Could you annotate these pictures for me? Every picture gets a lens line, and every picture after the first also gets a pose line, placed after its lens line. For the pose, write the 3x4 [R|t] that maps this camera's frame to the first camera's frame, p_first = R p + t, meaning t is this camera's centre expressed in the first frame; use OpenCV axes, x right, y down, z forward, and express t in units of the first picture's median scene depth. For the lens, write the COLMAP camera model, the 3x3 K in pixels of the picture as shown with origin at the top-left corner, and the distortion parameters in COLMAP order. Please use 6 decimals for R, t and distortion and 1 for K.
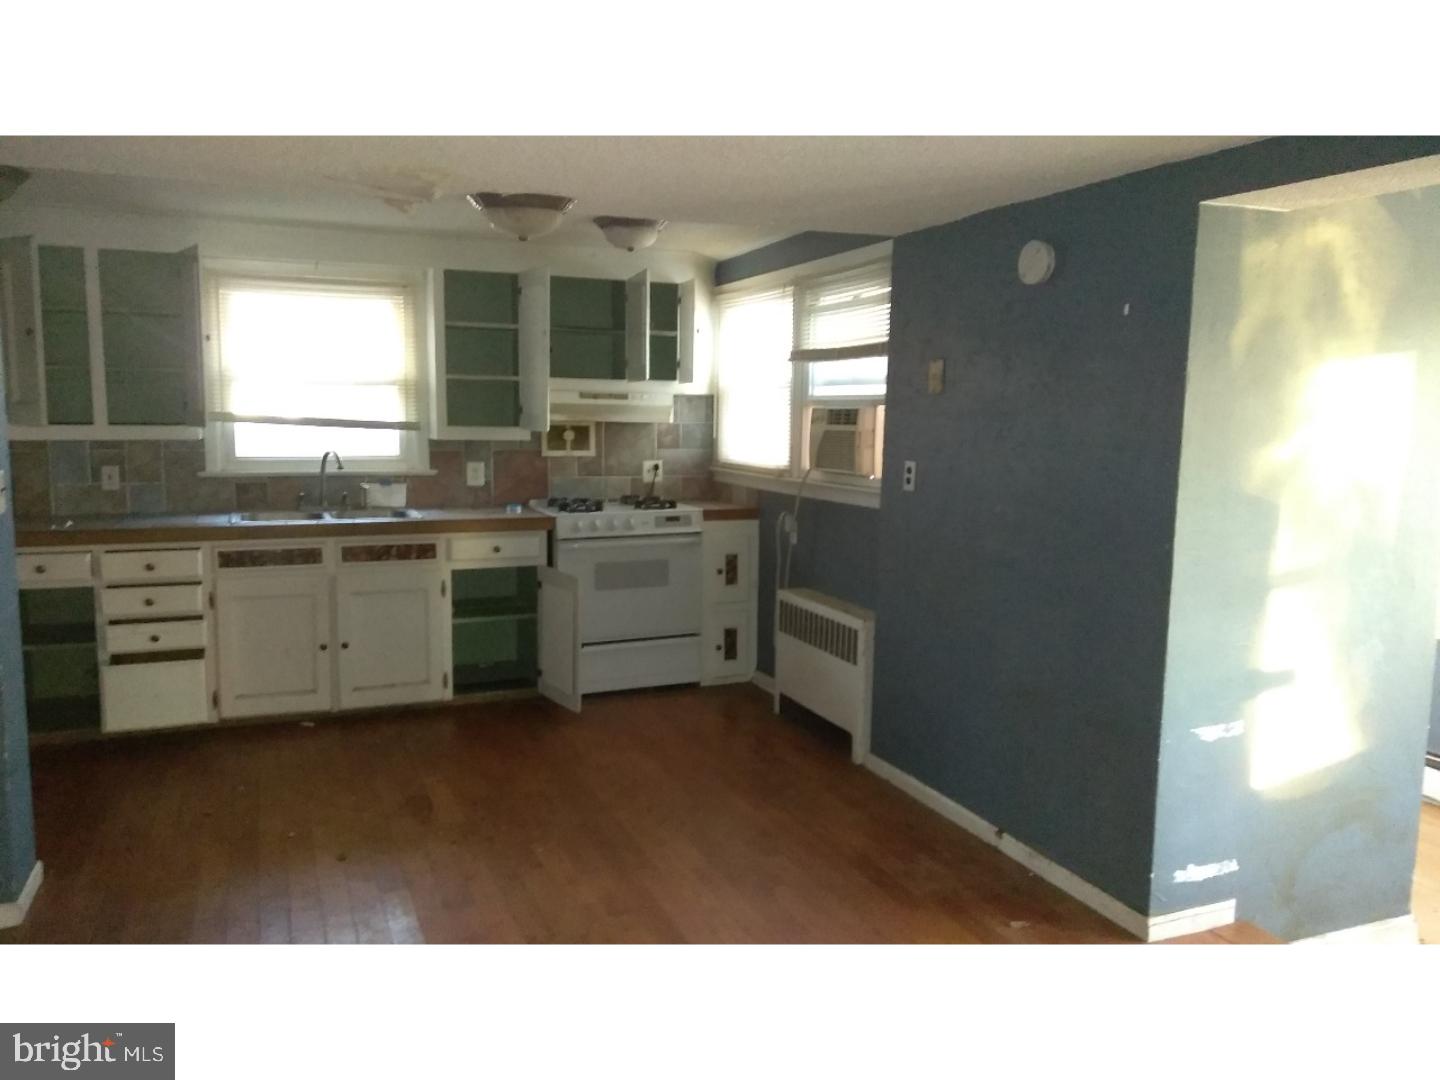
lens RADIAL K [[1073.8, 0, 720.0], [0, 1073.8, 540.0], [0, 0, 1]] dist [0.002912, -0.001436]
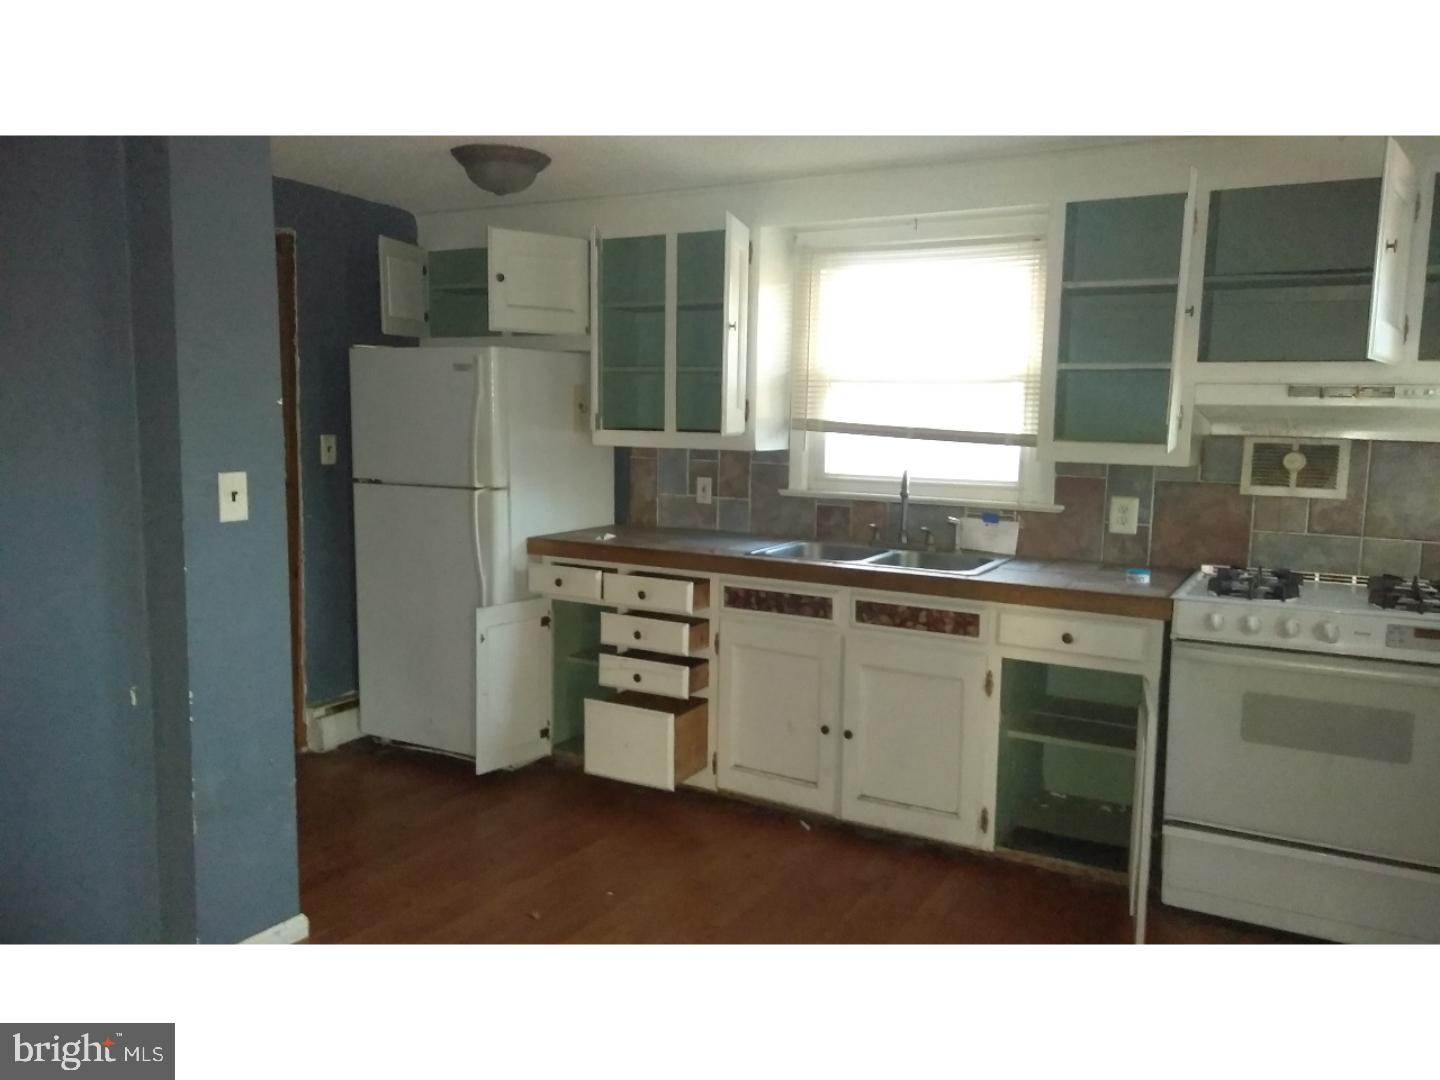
lens RADIAL K [[1073.8, 0, 720.0], [0, 1073.8, 540.0], [0, 0, 1]] dist [0.002912, -0.001436]
pose [[0.579952, 0.091358, -0.809512, 0.171741], [-0.107285, 0.993602, 0.035272, -0.047359], [0.807555, 0.066393, 0.586044, 0.458648]]
